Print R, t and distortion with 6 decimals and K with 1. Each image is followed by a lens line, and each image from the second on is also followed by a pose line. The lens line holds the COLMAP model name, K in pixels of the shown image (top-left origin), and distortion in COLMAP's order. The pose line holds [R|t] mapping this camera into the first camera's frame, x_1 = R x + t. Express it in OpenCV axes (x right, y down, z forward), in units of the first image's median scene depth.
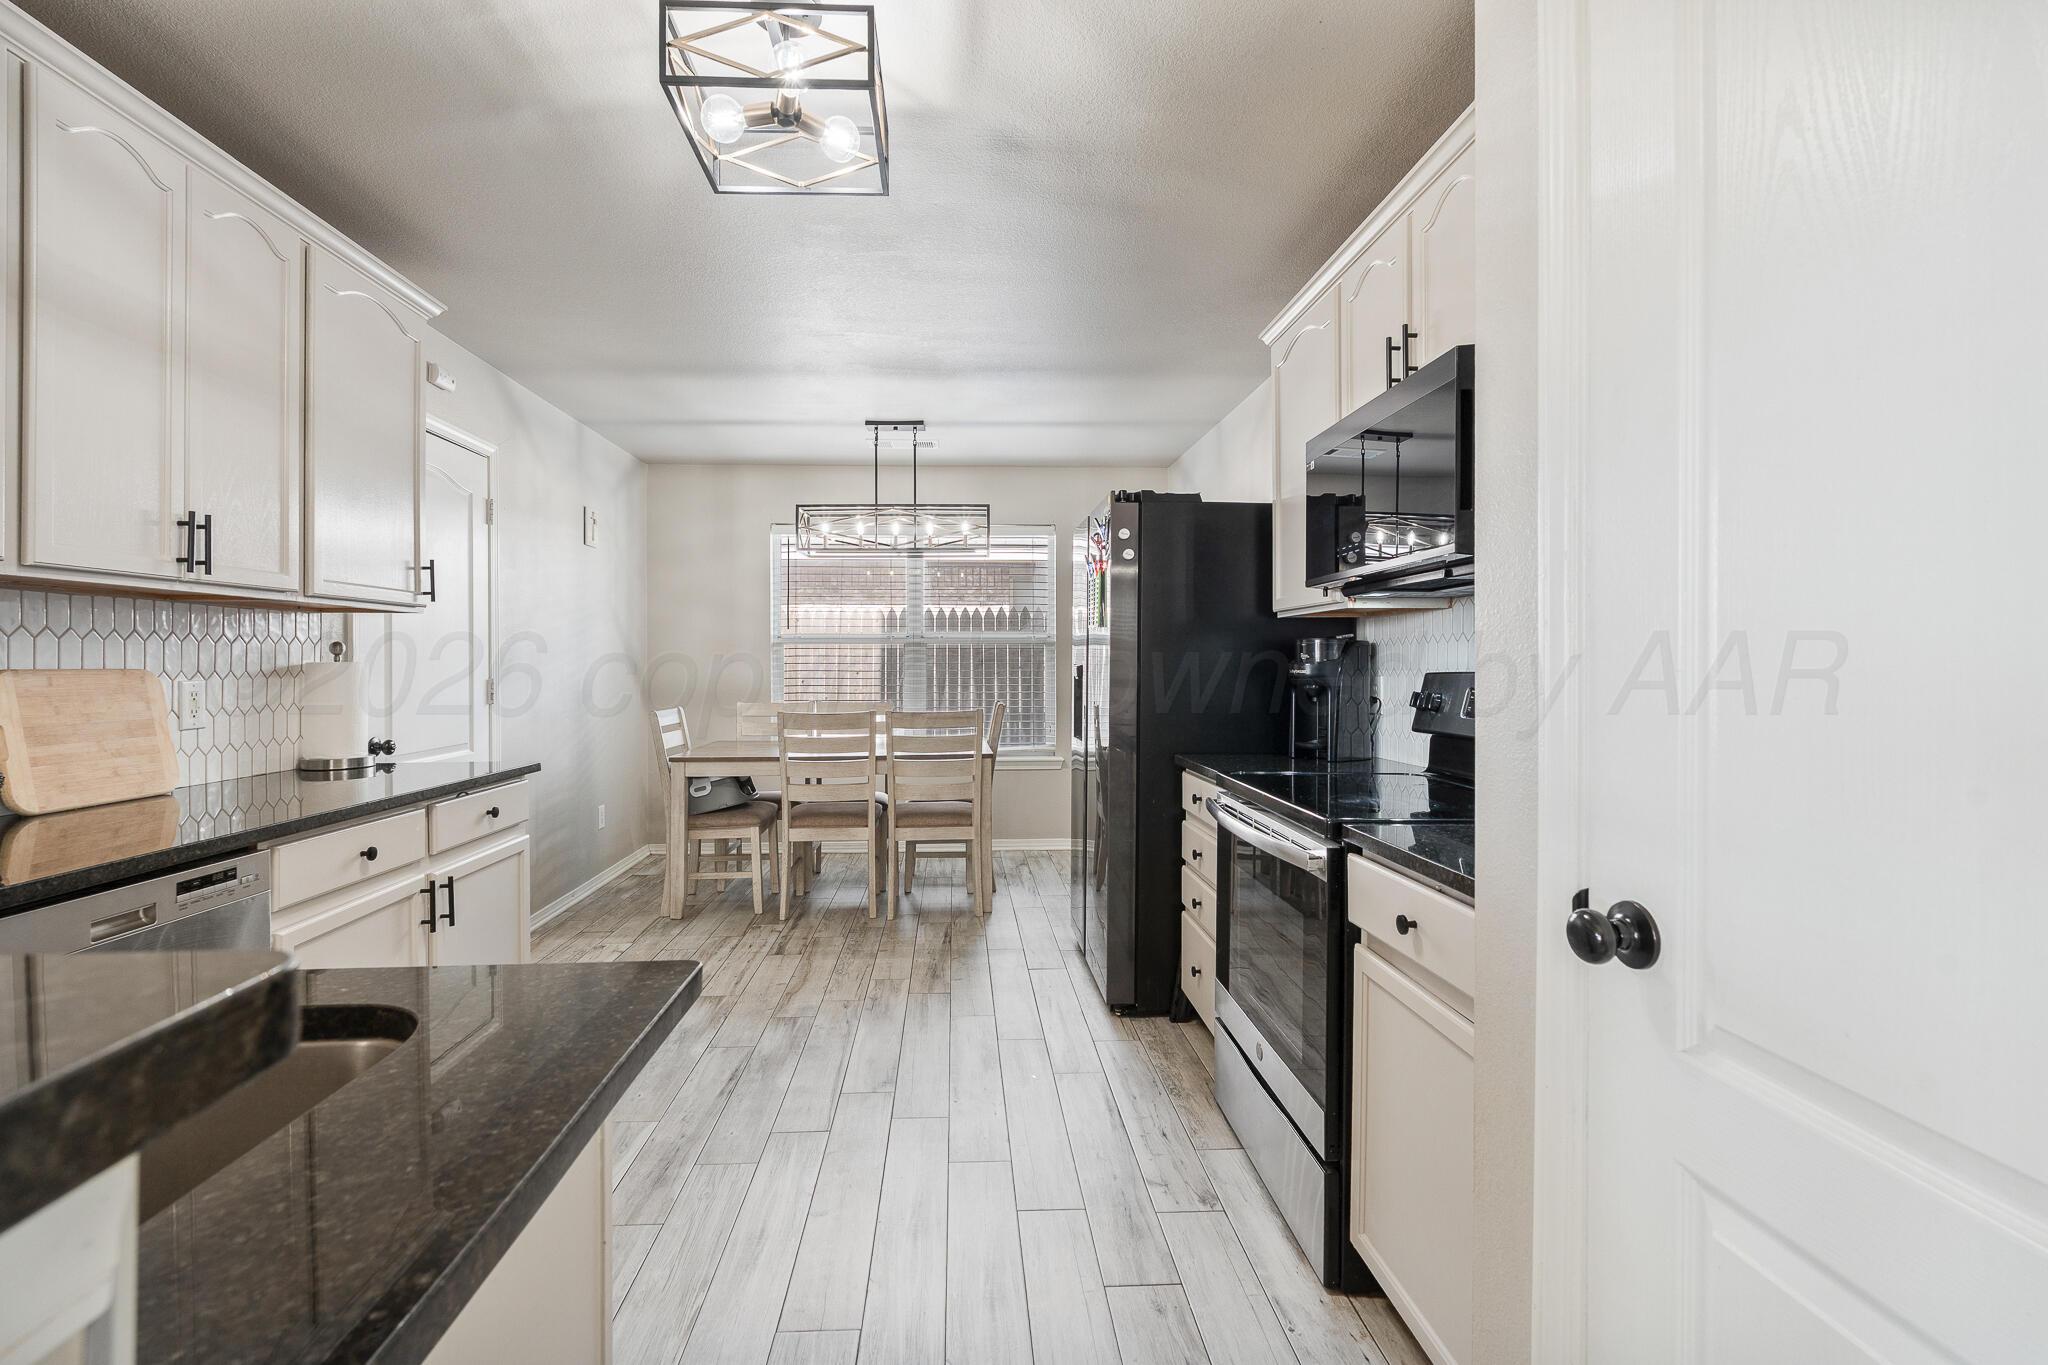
lens RADIAL K [[908.1, 0, 1009.7], [0, 908.1, 657.9], [0, 0, 1]] dist [-0.003143, -0.000477]
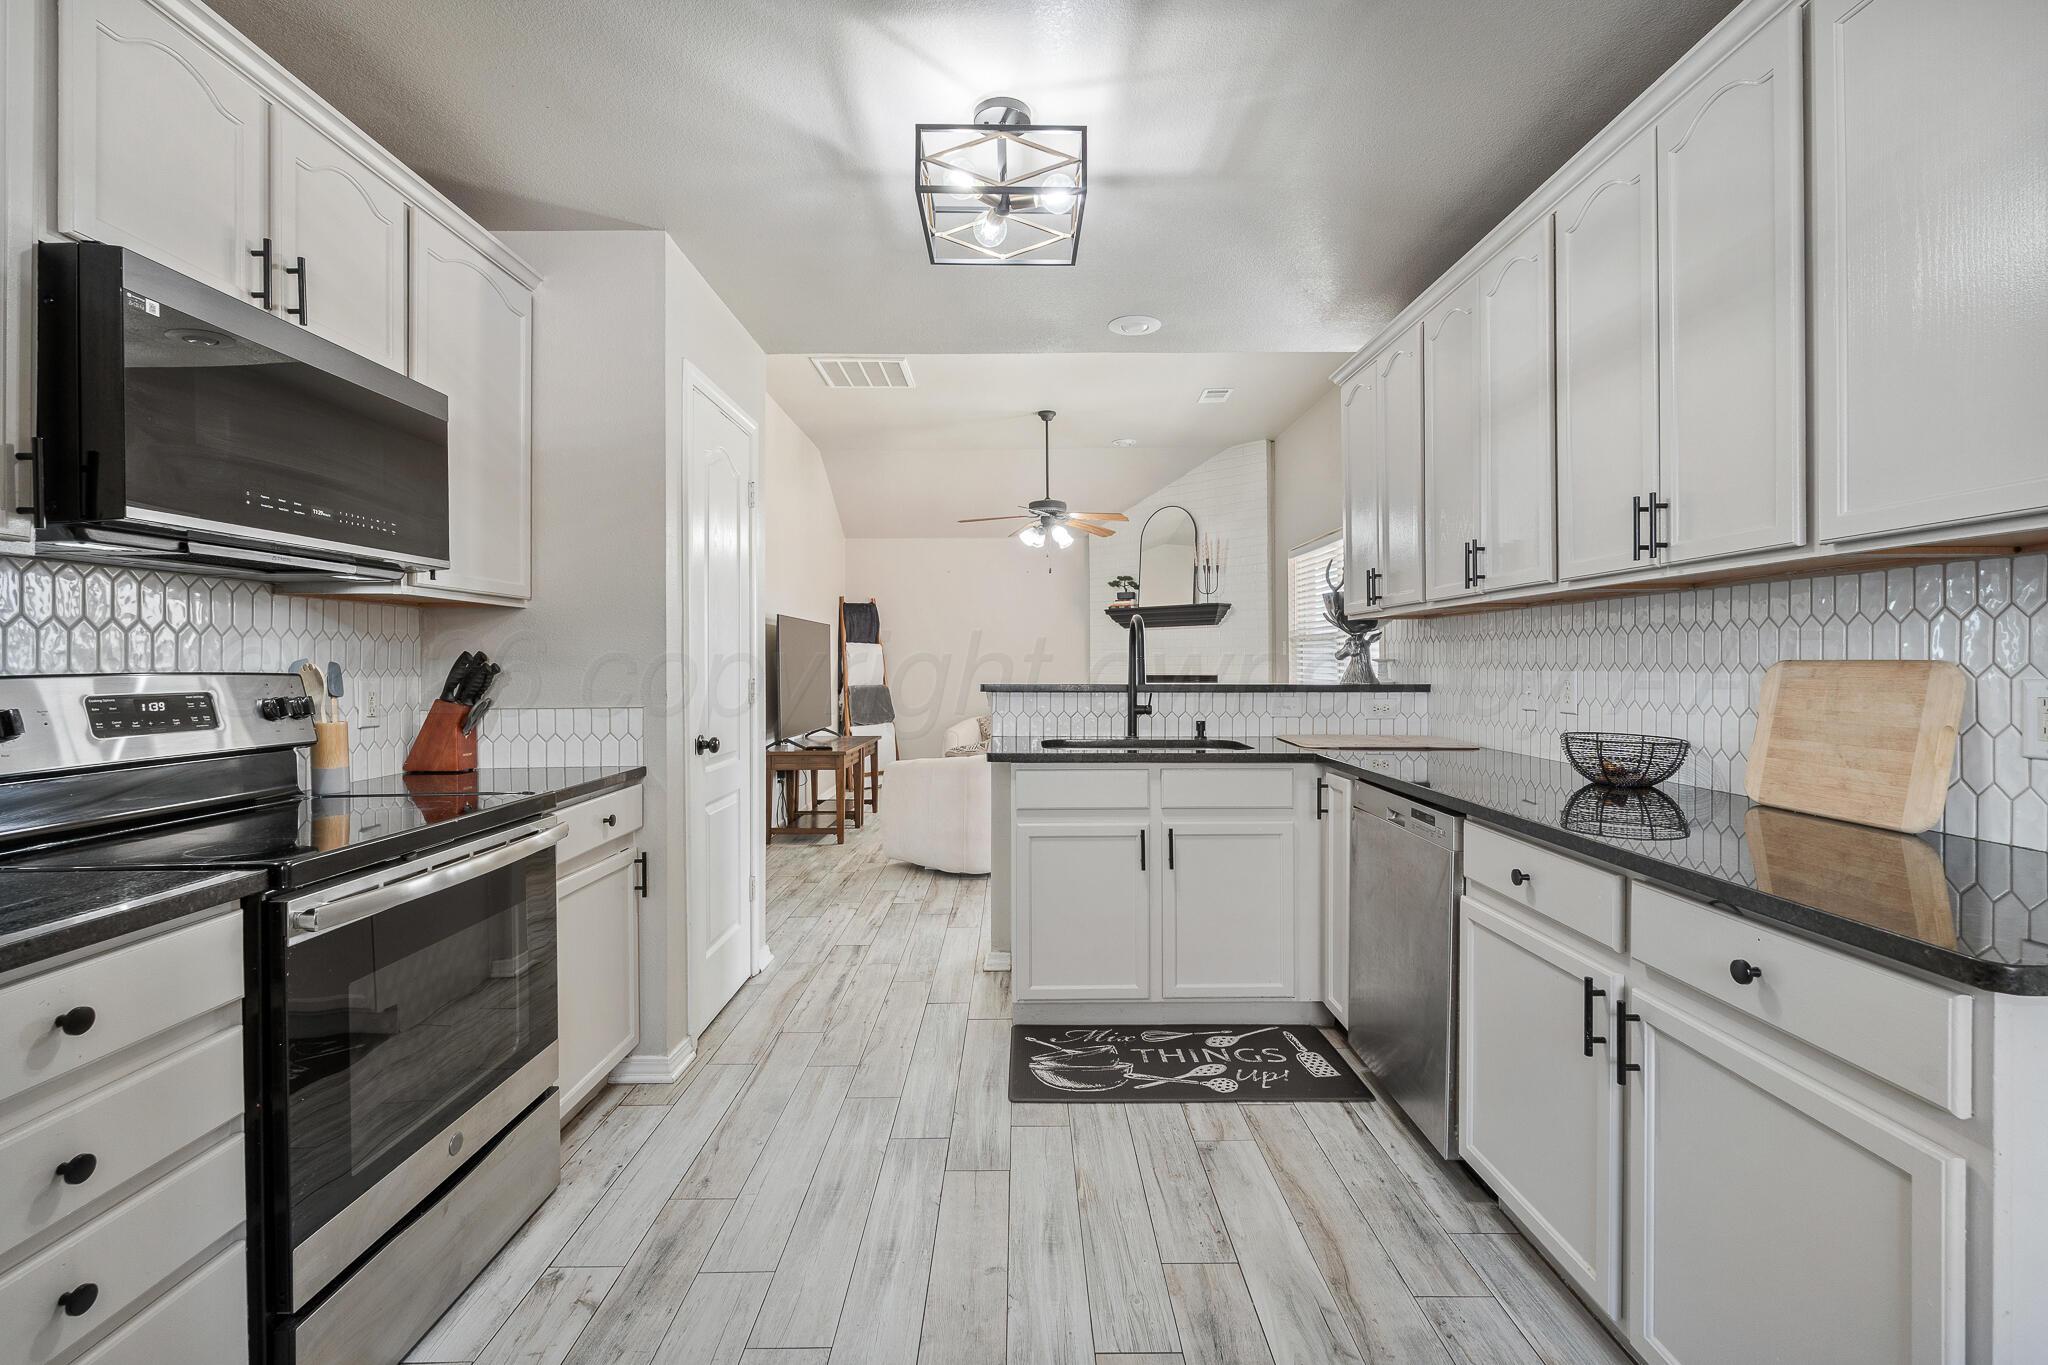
lens RADIAL K [[910.9, 0, 1036.0], [0, 910.9, 662.3], [0, 0, 1]] dist [-0.003133, 0.000205]
pose [[-0.999151, 0.006501, 0.040673, -0.143323], [0.006324, 0.999970, -0.004495, 0.006859], [-0.040701, -0.004234, -0.999162, 0.934823]]
